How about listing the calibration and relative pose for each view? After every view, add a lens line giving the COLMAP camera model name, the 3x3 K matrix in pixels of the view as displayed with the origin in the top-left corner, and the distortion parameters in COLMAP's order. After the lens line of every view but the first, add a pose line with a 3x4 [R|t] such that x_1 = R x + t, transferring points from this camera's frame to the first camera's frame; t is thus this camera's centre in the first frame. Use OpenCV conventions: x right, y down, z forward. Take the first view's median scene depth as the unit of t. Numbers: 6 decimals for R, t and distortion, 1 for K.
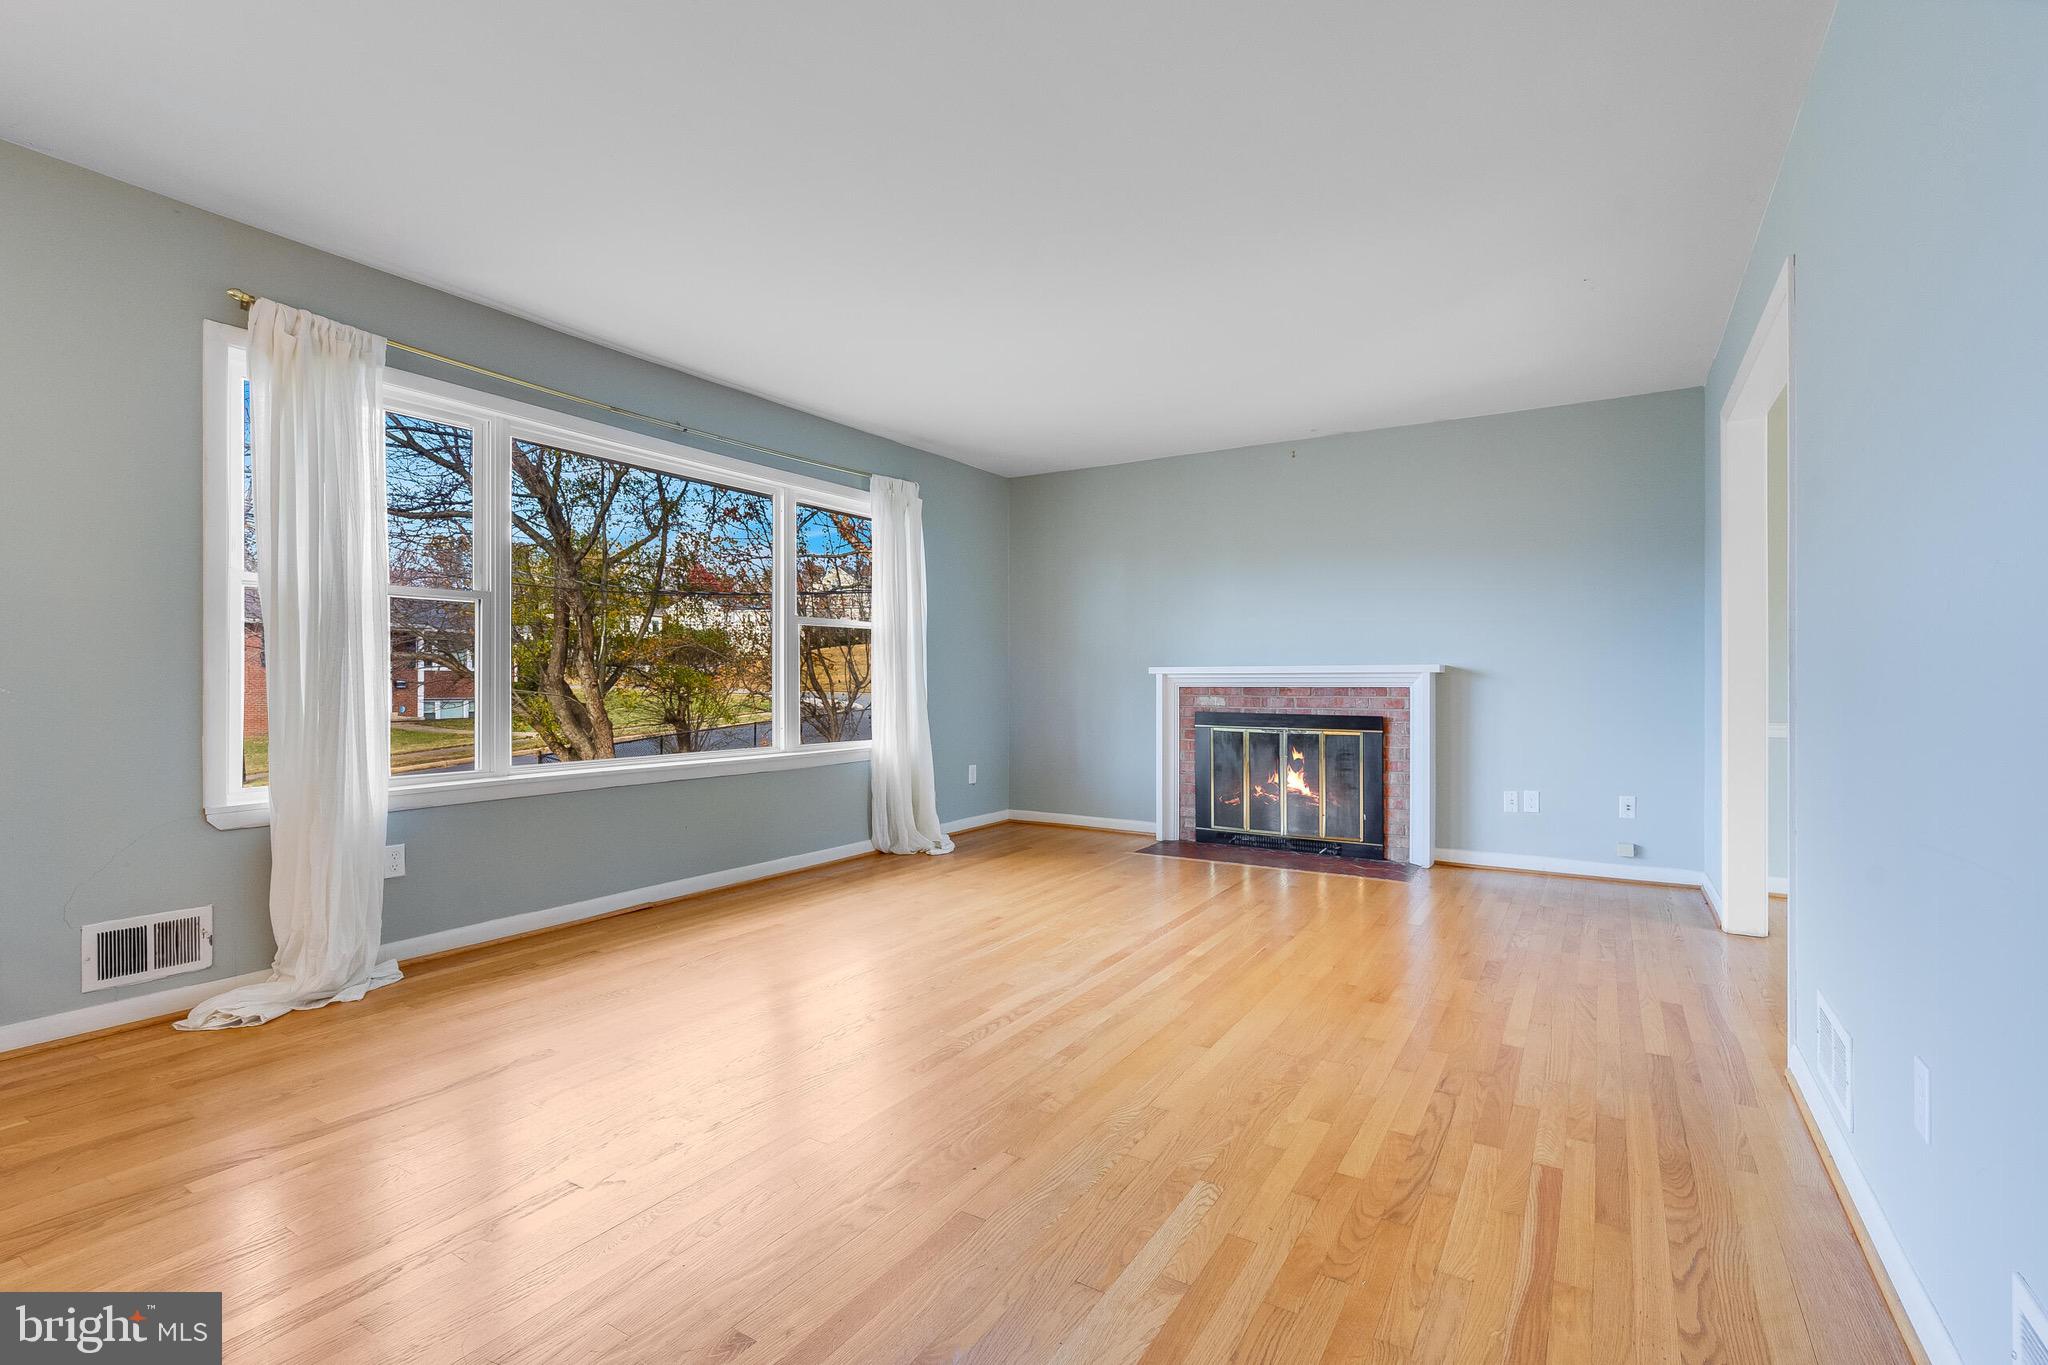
lens RADIAL K [[931.5, 0, 1033.4], [0, 931.5, 683.7], [0, 0, 1]] dist [-0.005086, 0.003347]
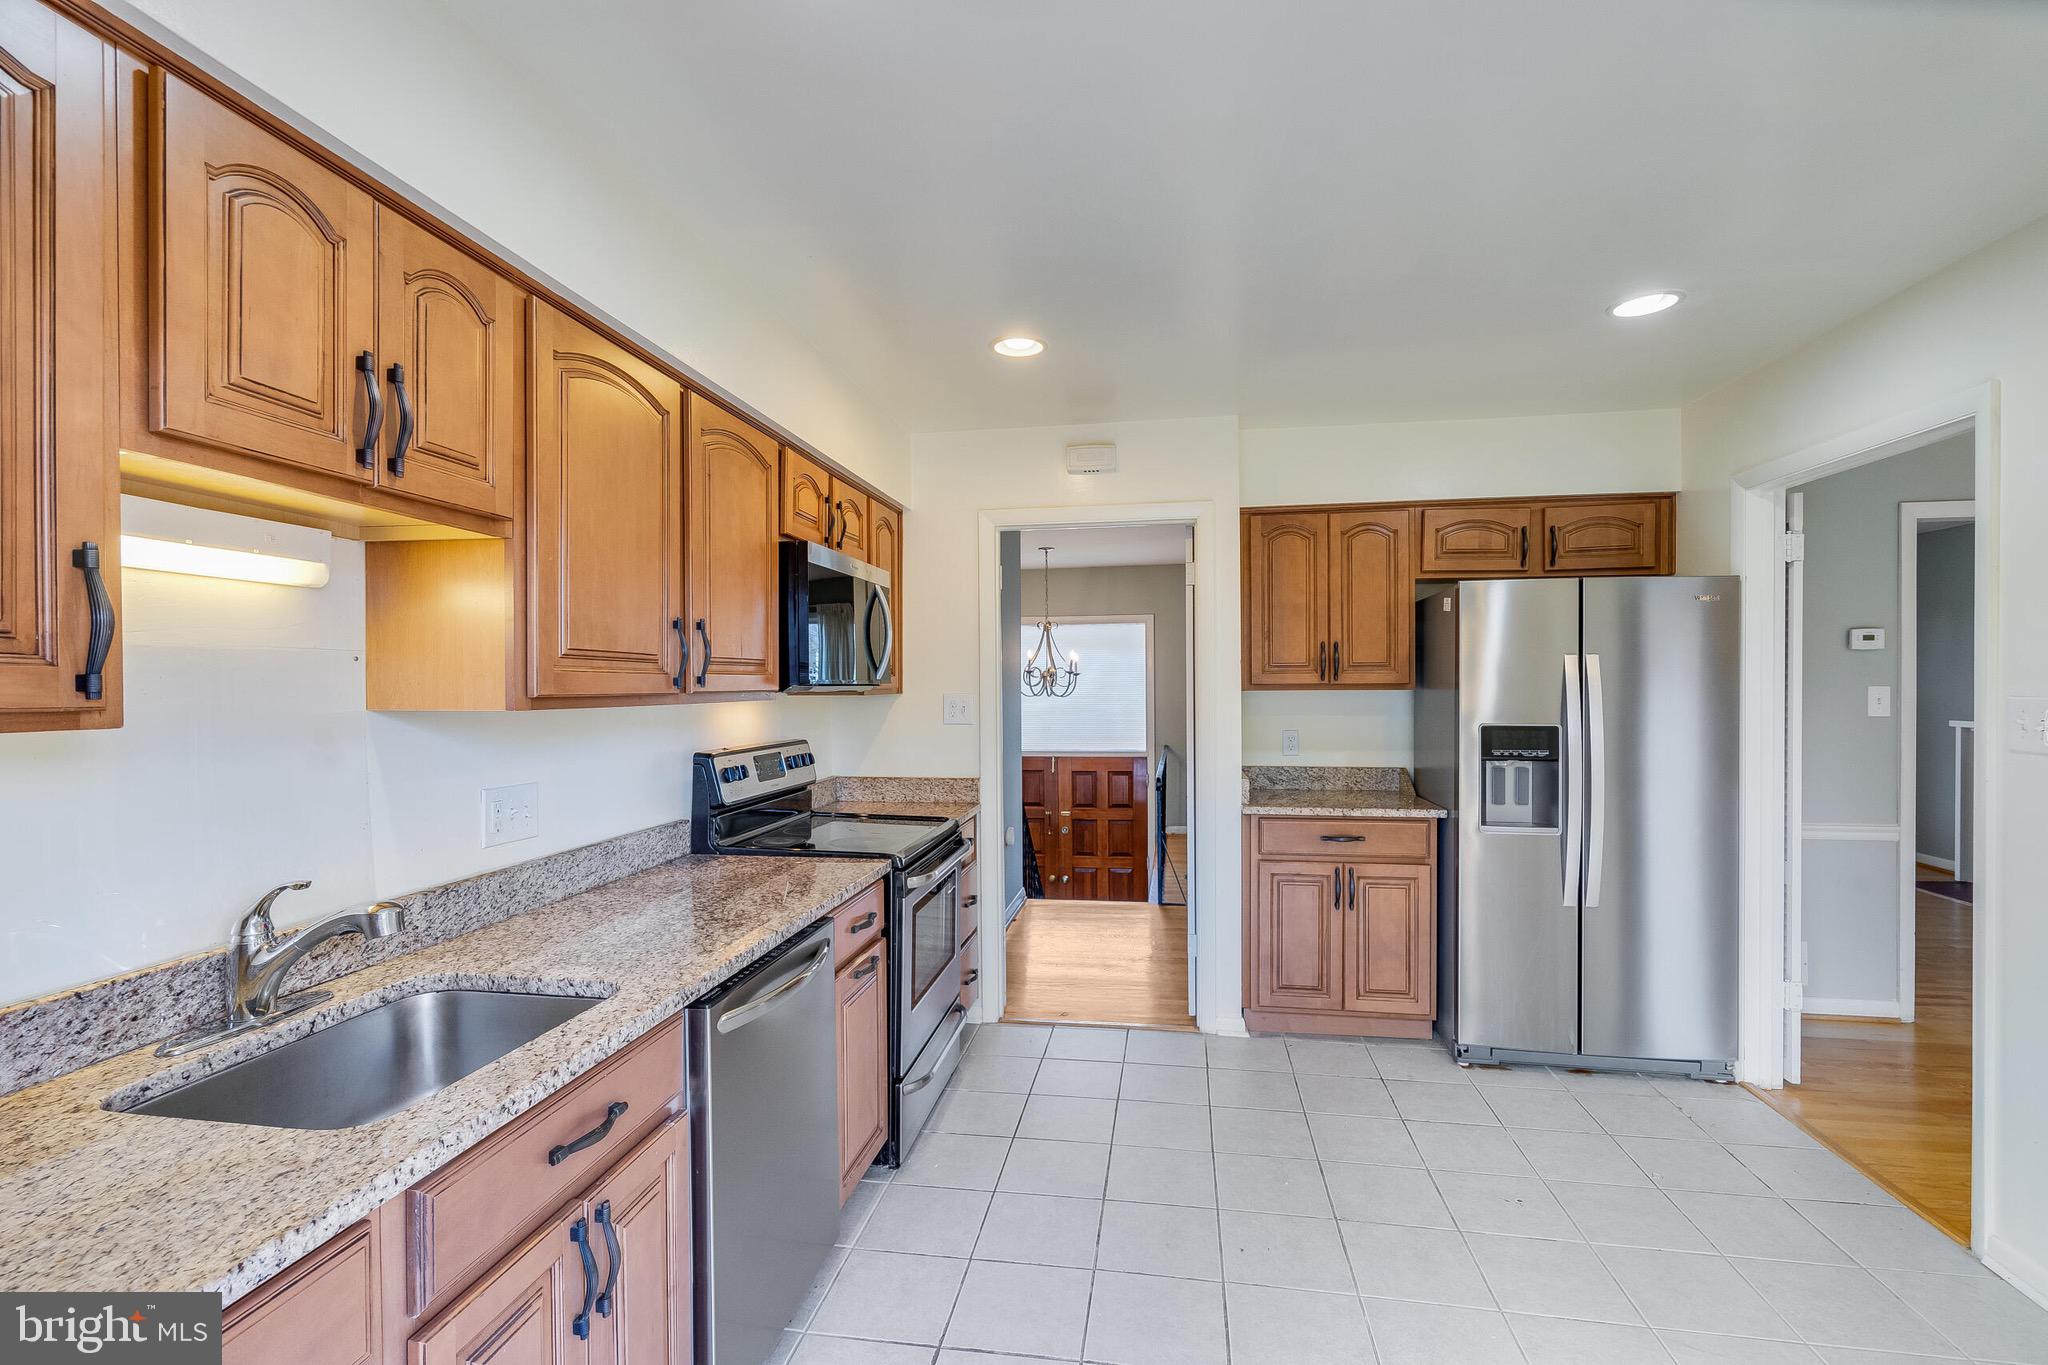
lens RADIAL K [[931.5, 0, 1020.2], [0, 931.5, 688.5], [0, 0, 1]] dist [-0.005086, 0.003347]
pose [[0.378094, 0.004336, -0.925757, 0.831322], [0.004601, 0.999968, 0.006563, -0.076999], [0.925756, -0.006741, 0.378062, -0.470471]]
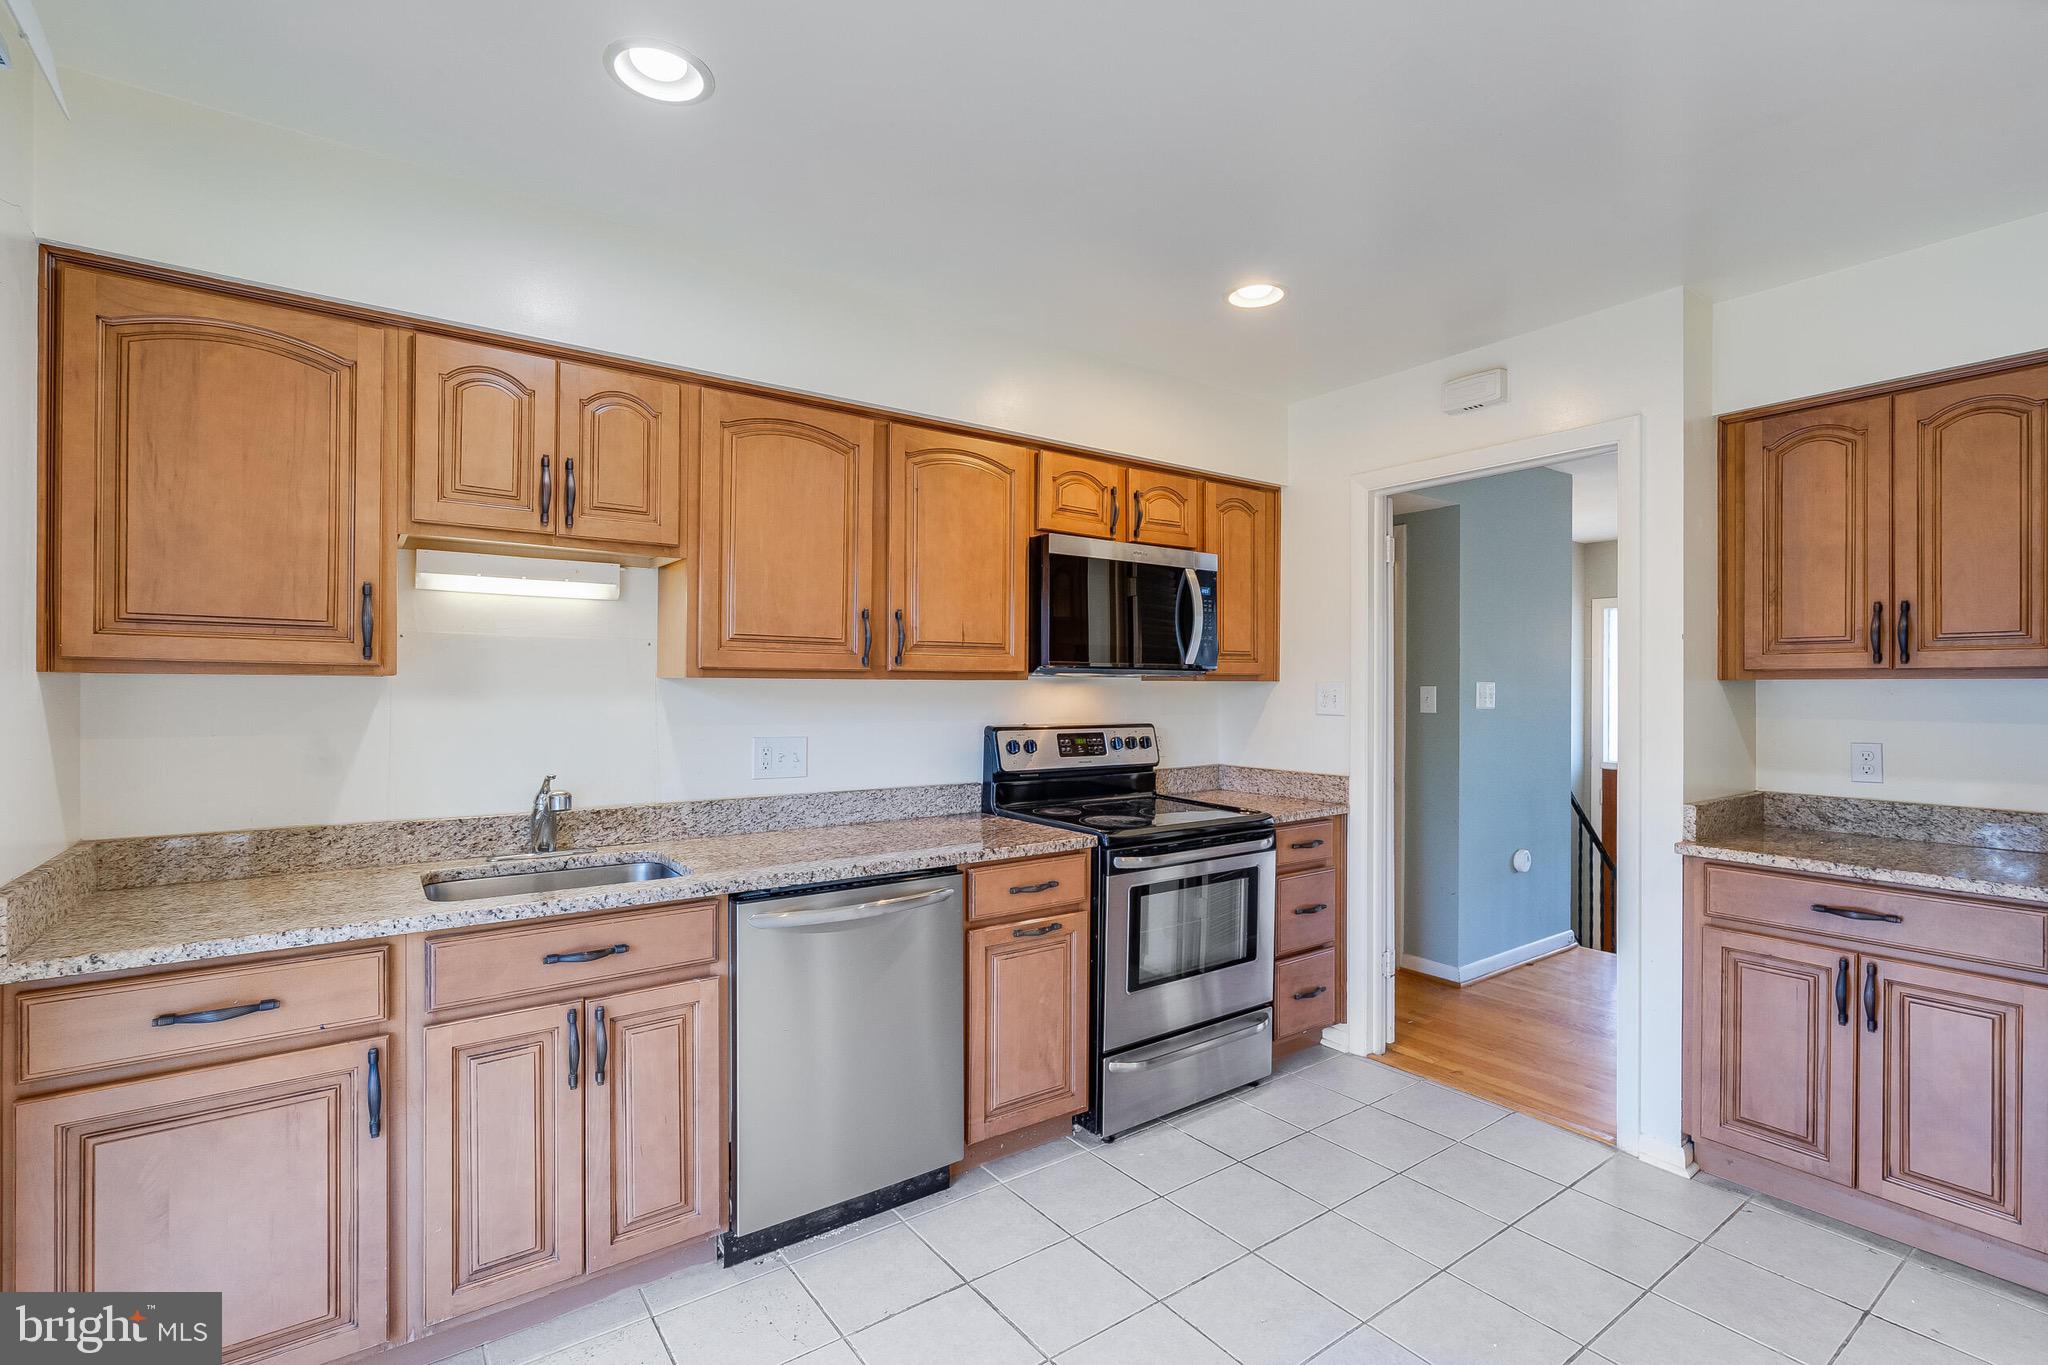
lens RADIAL K [[931.5, 0, 1010.4], [0, 931.5, 683.7], [0, 0, 1]] dist [-0.005086, 0.003347]
pose [[-0.388074, -0.002388, -0.921625, 0.833758], [-0.003308, 0.999994, -0.001198, -0.065234], [0.921622, 0.002584, -0.388080, -0.187576]]
